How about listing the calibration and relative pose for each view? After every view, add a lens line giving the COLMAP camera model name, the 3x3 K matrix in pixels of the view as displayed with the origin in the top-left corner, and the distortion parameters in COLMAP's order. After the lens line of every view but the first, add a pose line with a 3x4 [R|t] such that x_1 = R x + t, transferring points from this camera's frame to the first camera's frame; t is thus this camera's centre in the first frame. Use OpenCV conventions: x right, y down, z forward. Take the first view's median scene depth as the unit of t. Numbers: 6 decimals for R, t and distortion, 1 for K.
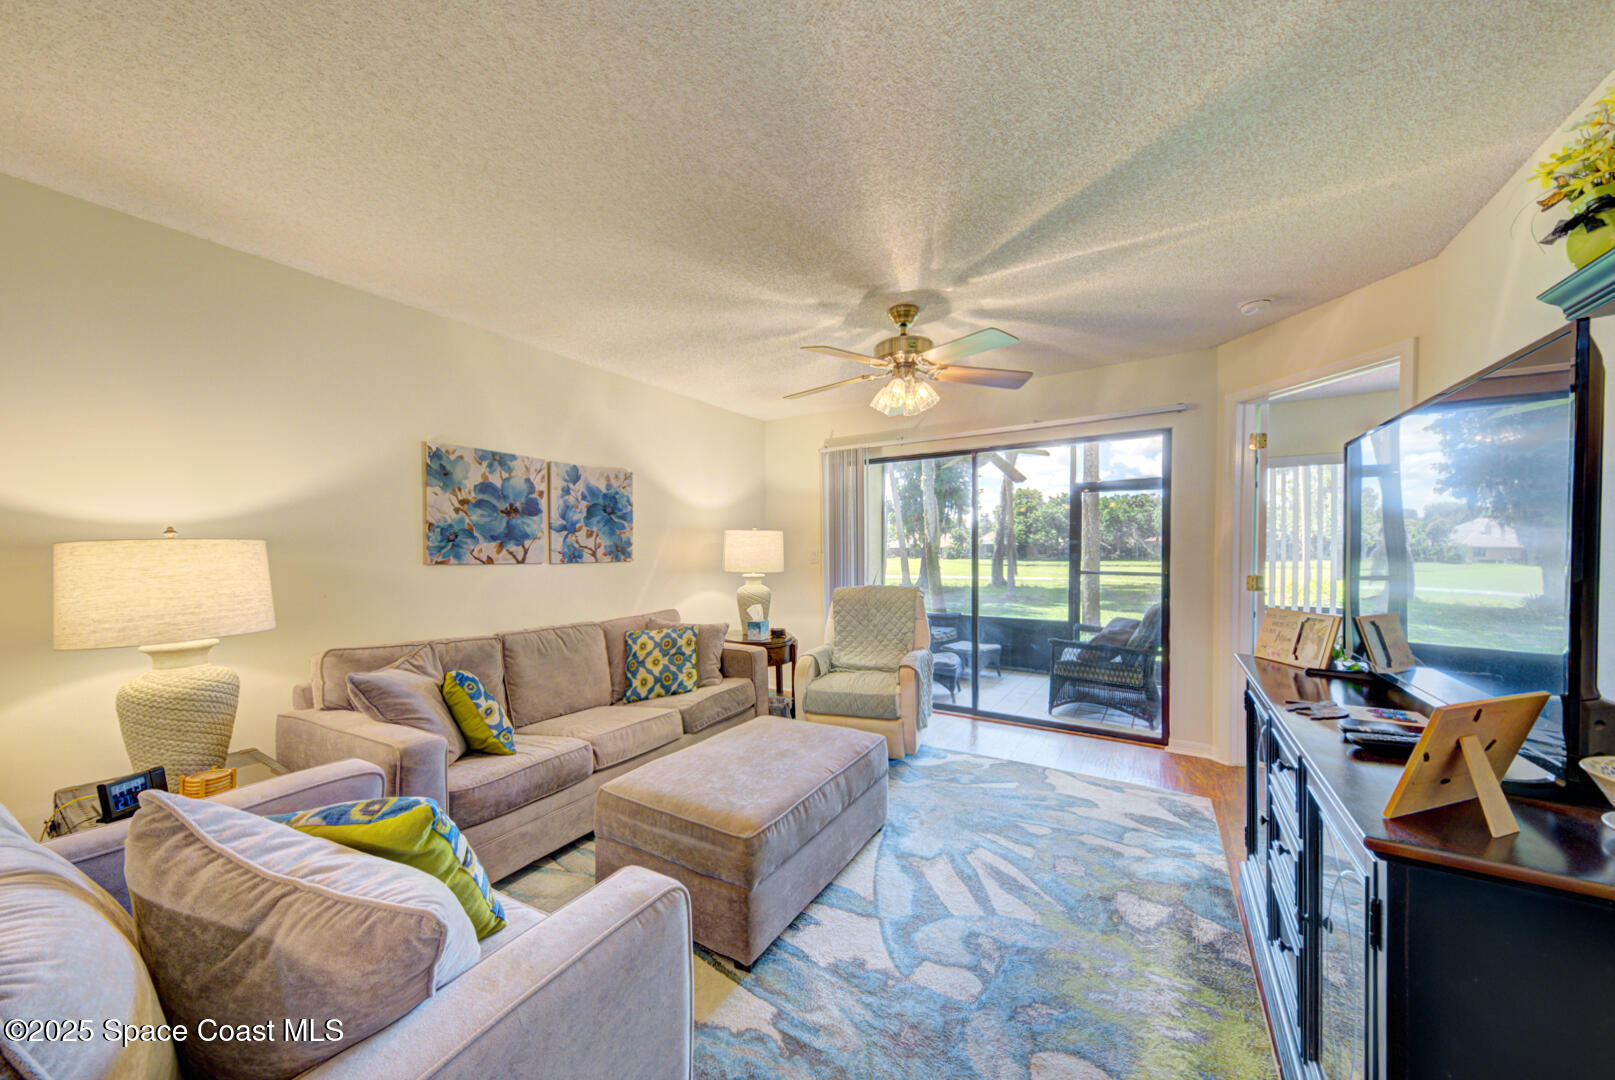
lens RADIAL K [[556.4, 0, 800.1], [0, 556.4, 554.5], [0, 0, 1]] dist [0.021209, -0.003055]
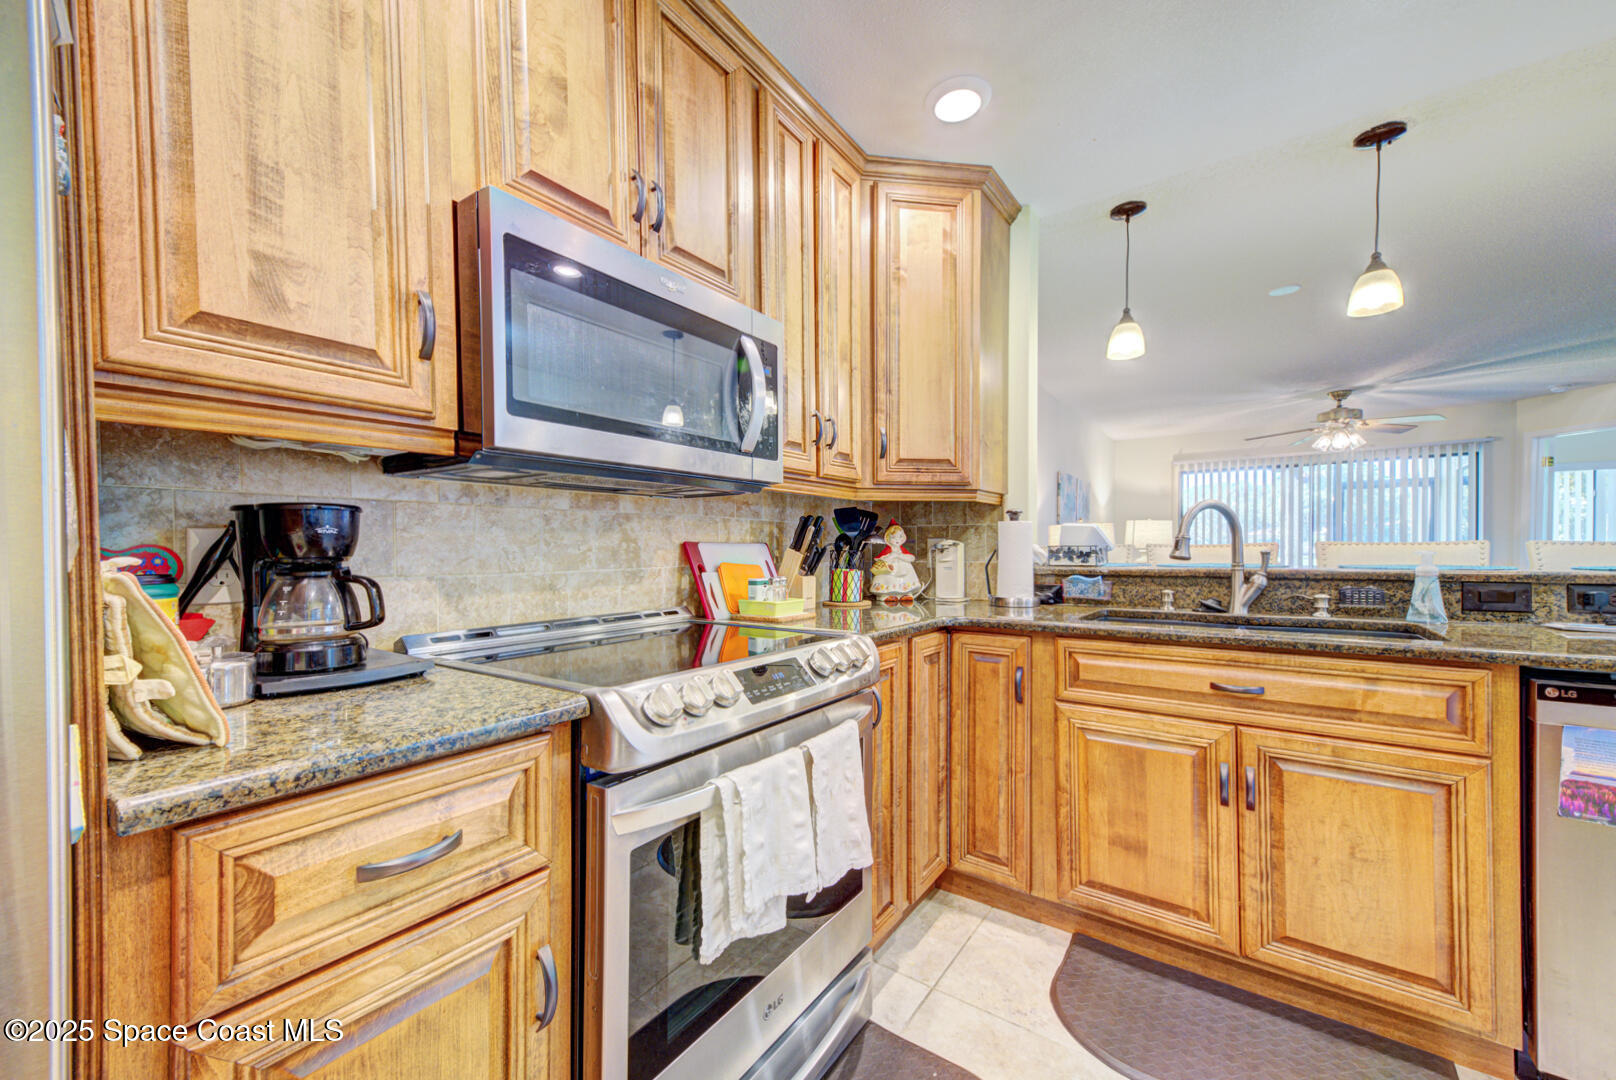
lens RADIAL K [[620.1, 0, 796.5], [0, 620.1, 556.4], [0, 0, 1]] dist [0.025010, -0.000652]
pose [[0.998360, 0.000394, -0.057241, -1.247059], [0.000063, 0.999968, 0.007985, 0.053868], [0.057242, -0.007976, 0.998328, -0.963705]]
